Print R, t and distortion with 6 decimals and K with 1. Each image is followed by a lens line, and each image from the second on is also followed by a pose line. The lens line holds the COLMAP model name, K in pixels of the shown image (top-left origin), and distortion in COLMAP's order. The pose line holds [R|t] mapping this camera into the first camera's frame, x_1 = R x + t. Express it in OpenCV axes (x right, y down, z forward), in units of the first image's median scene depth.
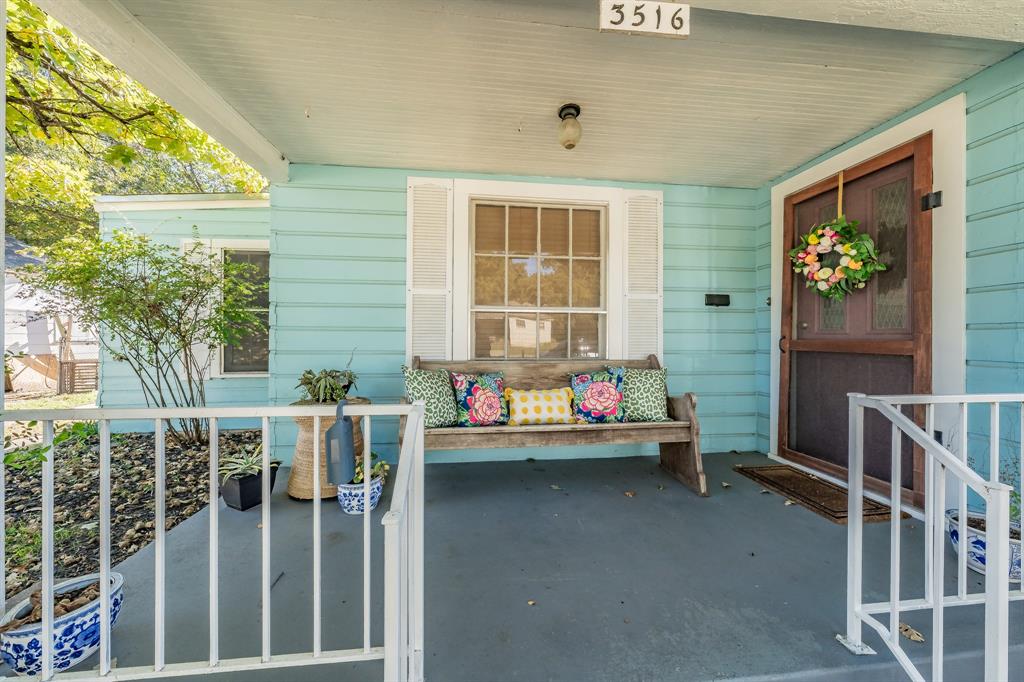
lens RADIAL K [[354.0, 0, 510.7], [0, 354.0, 338.4], [0, 0, 1]] dist [0.000762, 0.000874]
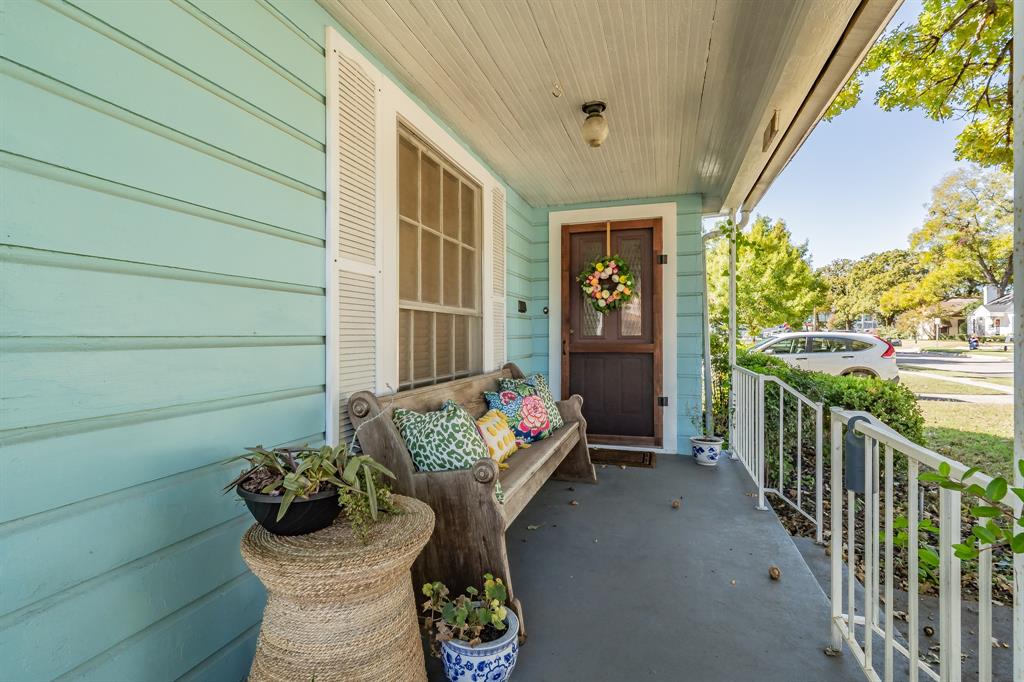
lens RADIAL K [[491.8, 0, 510.1], [0, 491.8, 336.6], [0, 0, 1]] dist [0.000679, 0.000000]
pose [[0.401164, -0.006869, 0.915980, -0.908153], [0.008882, 0.999954, 0.003608, -0.031834], [-0.915963, 0.006689, 0.401207, 0.554299]]
